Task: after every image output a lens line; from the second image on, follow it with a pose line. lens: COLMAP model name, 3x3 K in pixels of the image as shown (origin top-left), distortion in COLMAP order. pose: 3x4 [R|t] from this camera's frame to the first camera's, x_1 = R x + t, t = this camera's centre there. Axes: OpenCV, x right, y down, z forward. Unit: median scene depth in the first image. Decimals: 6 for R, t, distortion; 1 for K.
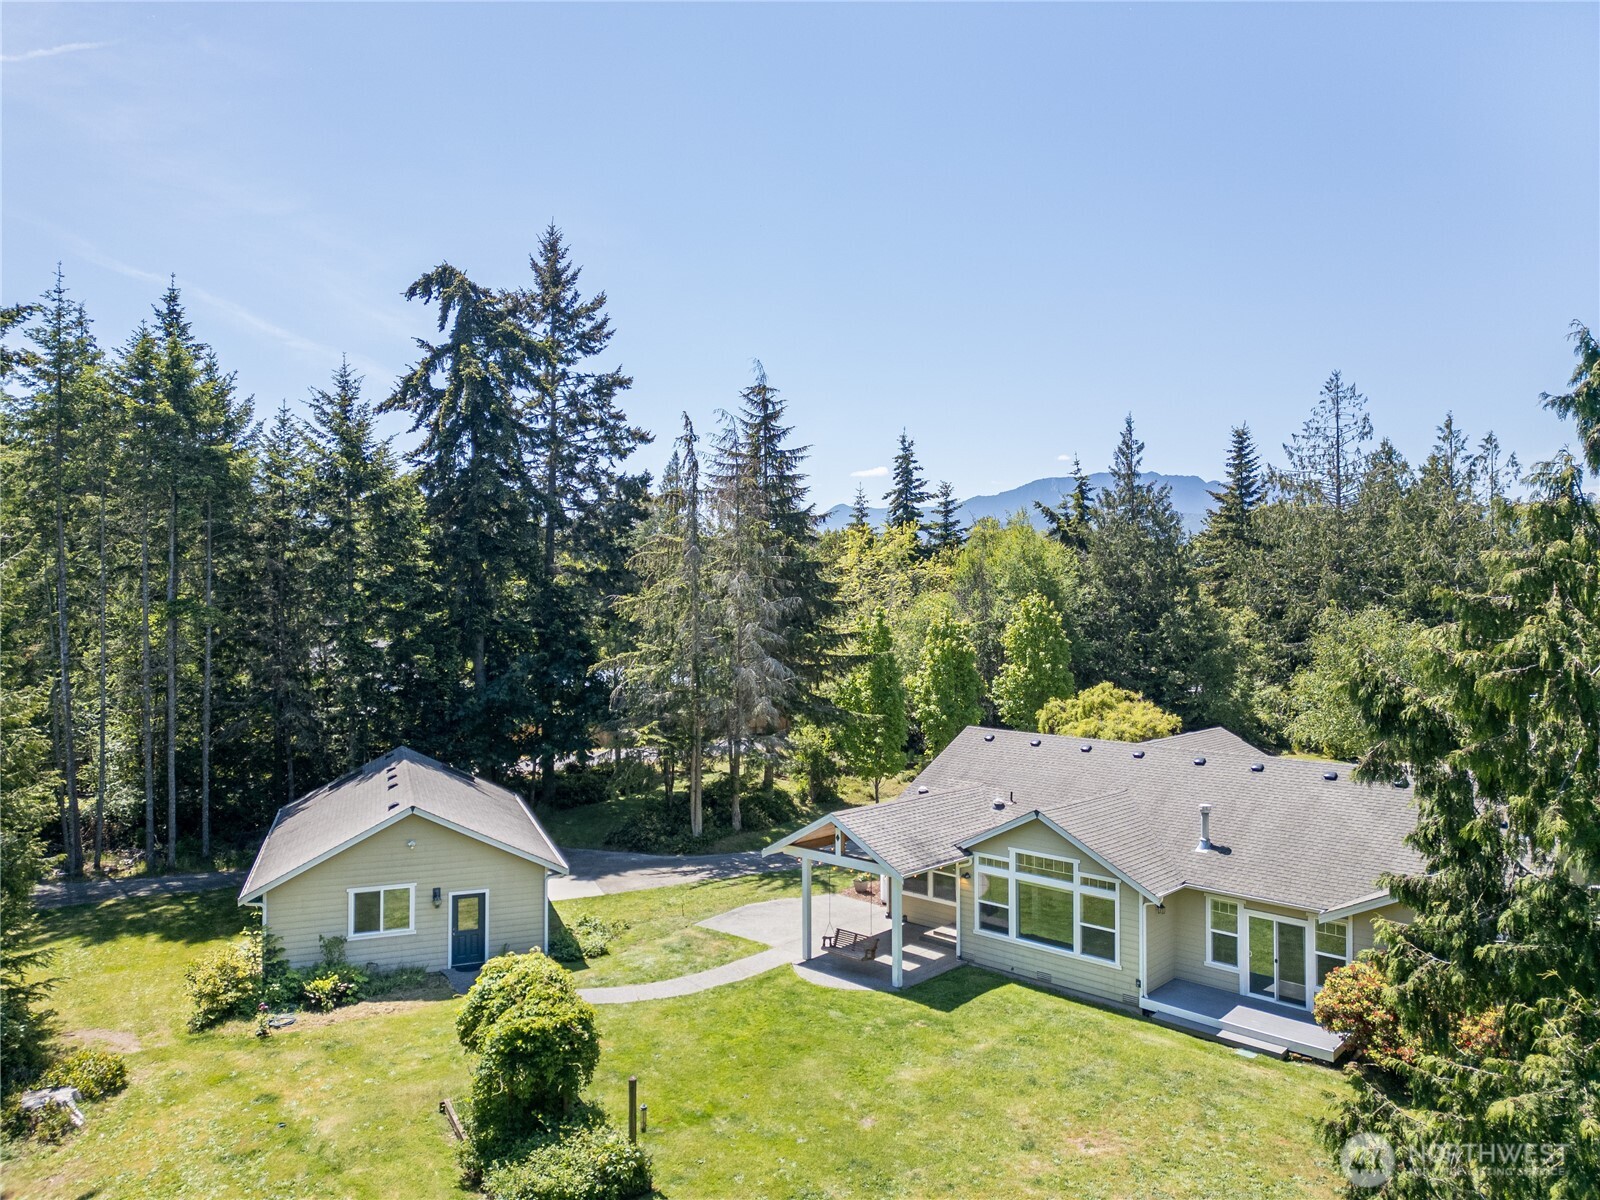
lens RADIAL K [[1141.8, 0, 800.0], [0, 1141.8, 600.0], [0, 0, 1]] dist [0.075634, -0.060629]
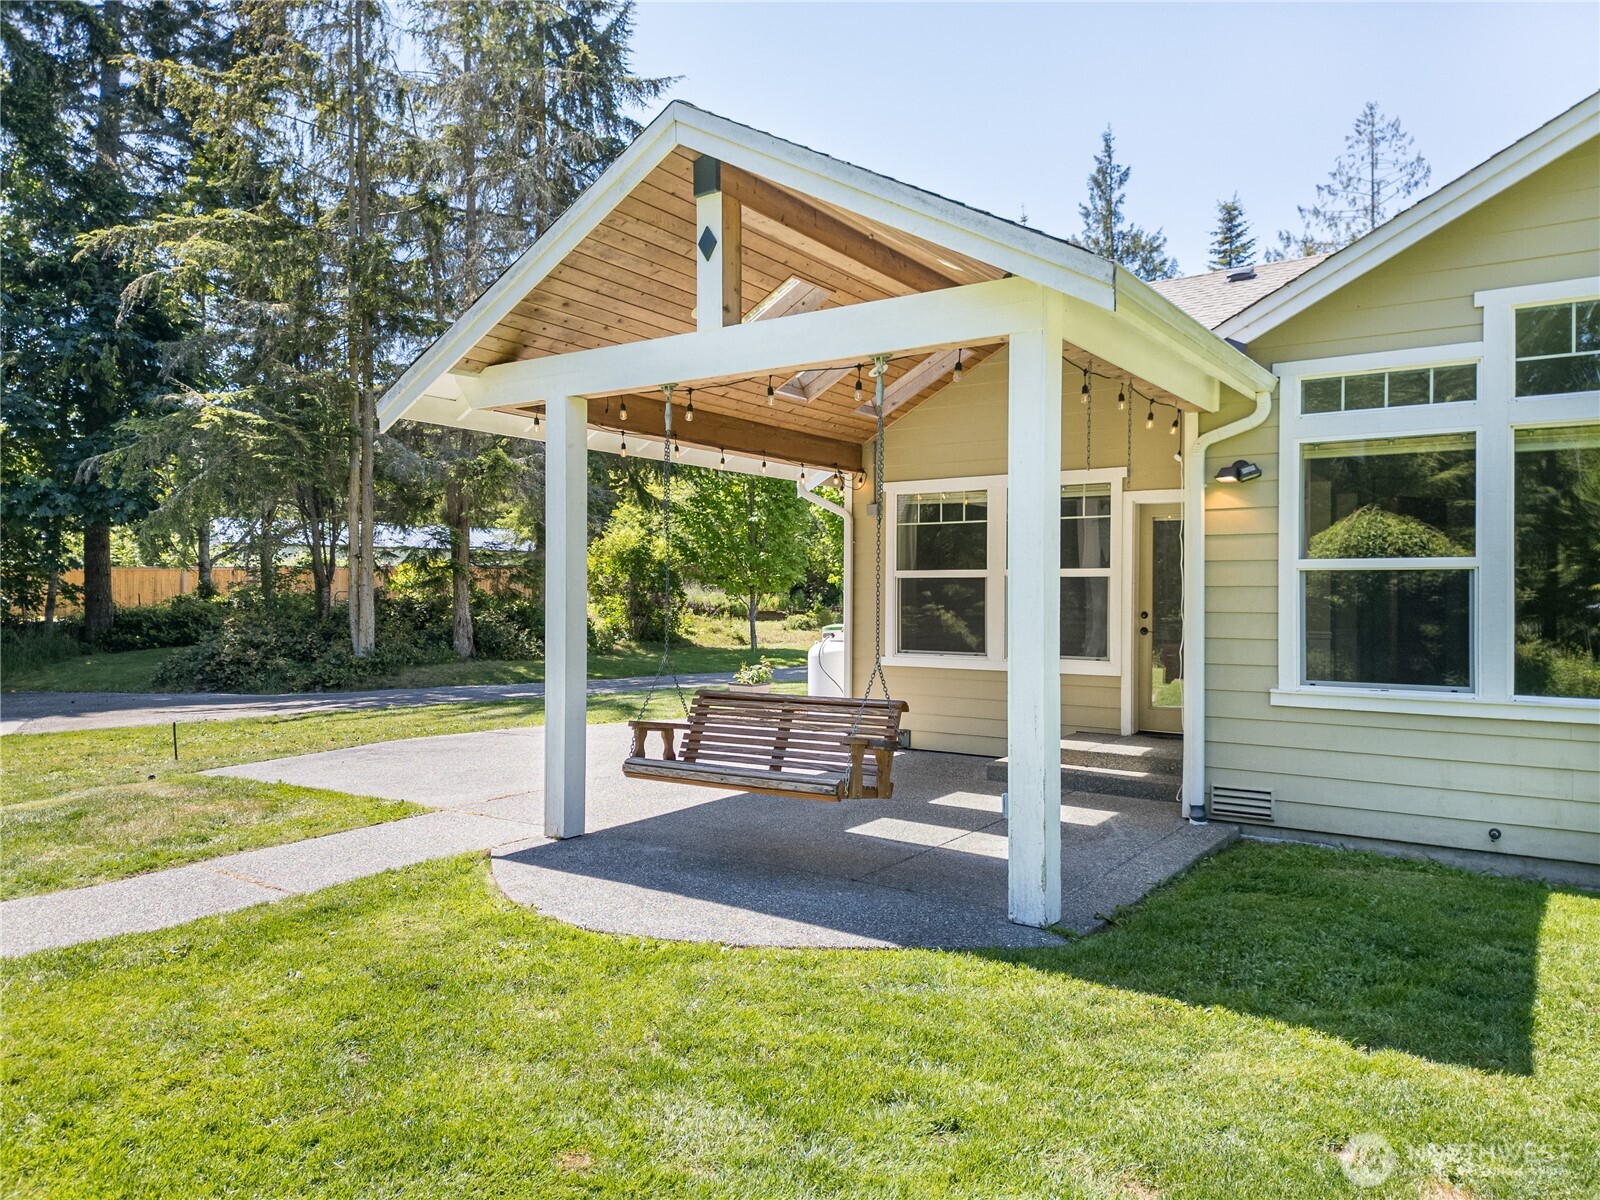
lens RADIAL K [[1141.8, 0, 800.0], [0, 1141.8, 600.0], [0, 0, 1]] dist [0.075634, -0.060629]
pose [[0.989655, 0.004762, 0.143391, 0.012309], [-0.004340, 0.999985, -0.003261, 0.165426], [-0.143405, 0.002605, 0.989661, 0.478300]]
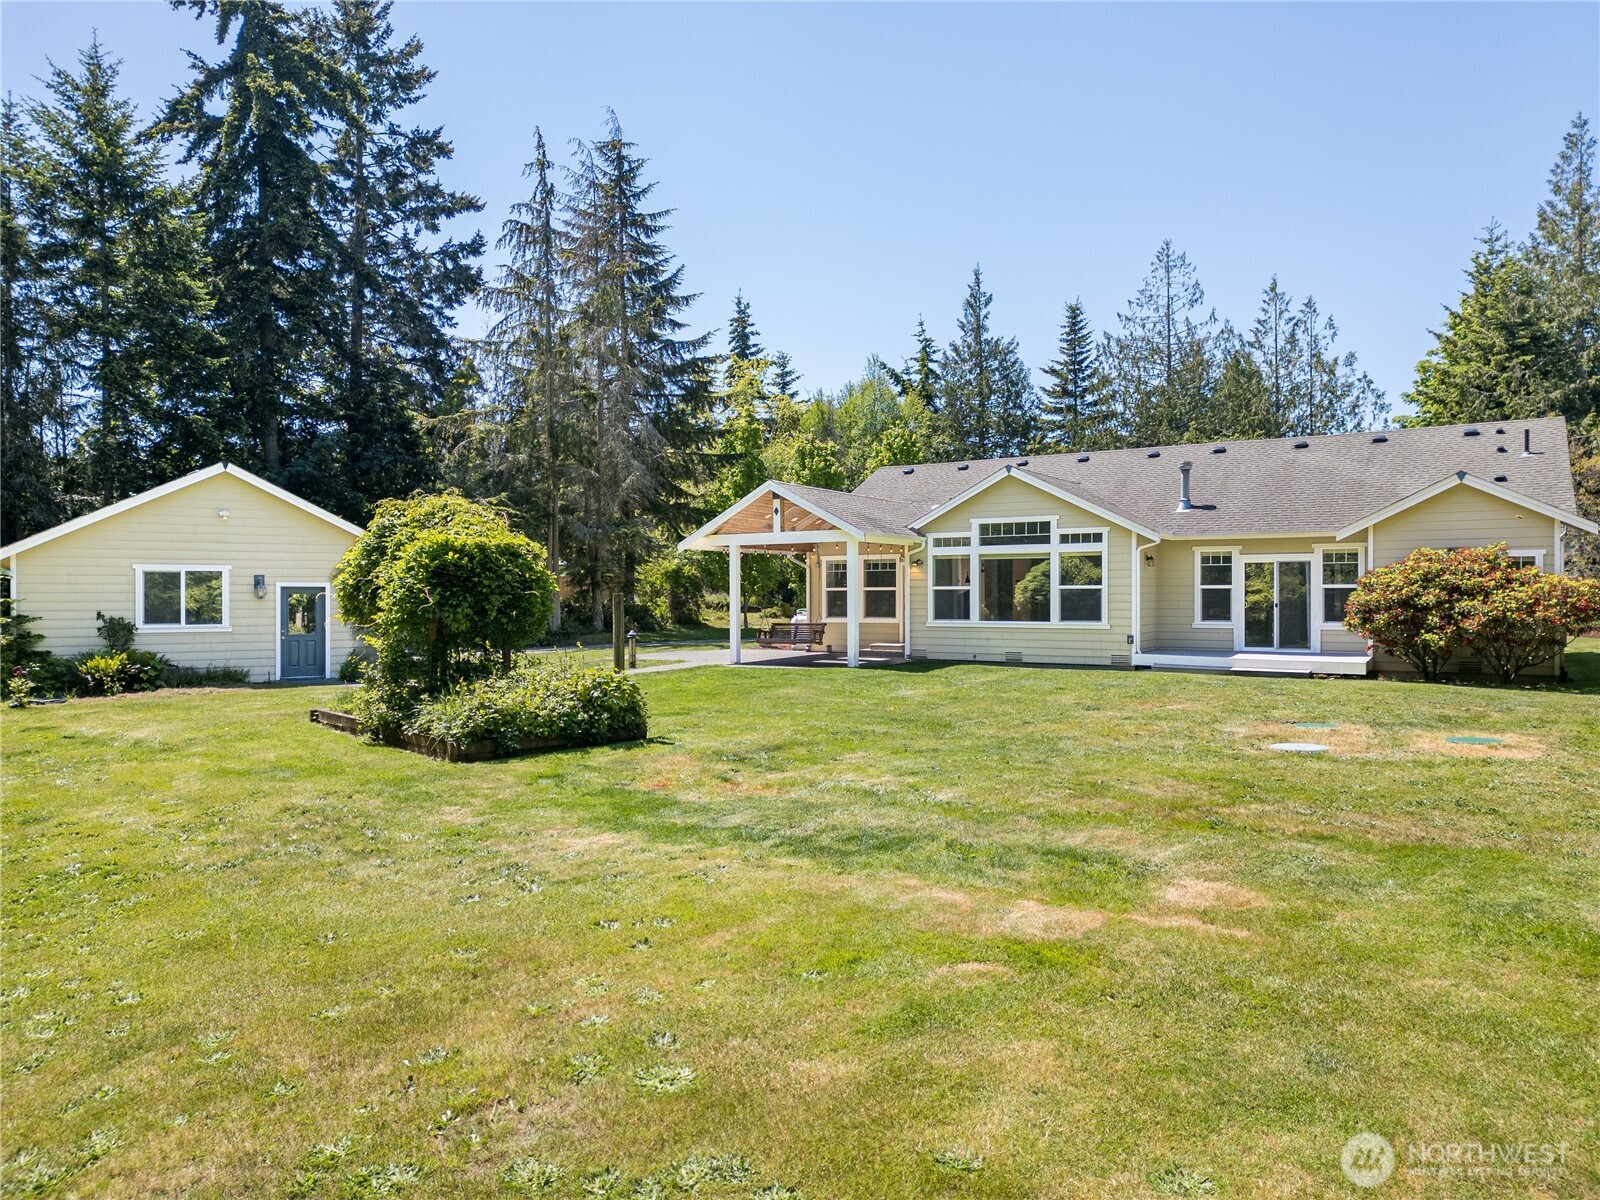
lens RADIAL K [[1141.8, 0, 800.0], [0, 1141.8, 600.0], [0, 0, 1]] dist [0.075634, -0.060629]
pose [[0.981244, -0.004845, 0.192709, -0.067248], [0.005297, 0.999984, -0.001832, 0.166404], [-0.192697, 0.002819, 0.981254, 0.105211]]
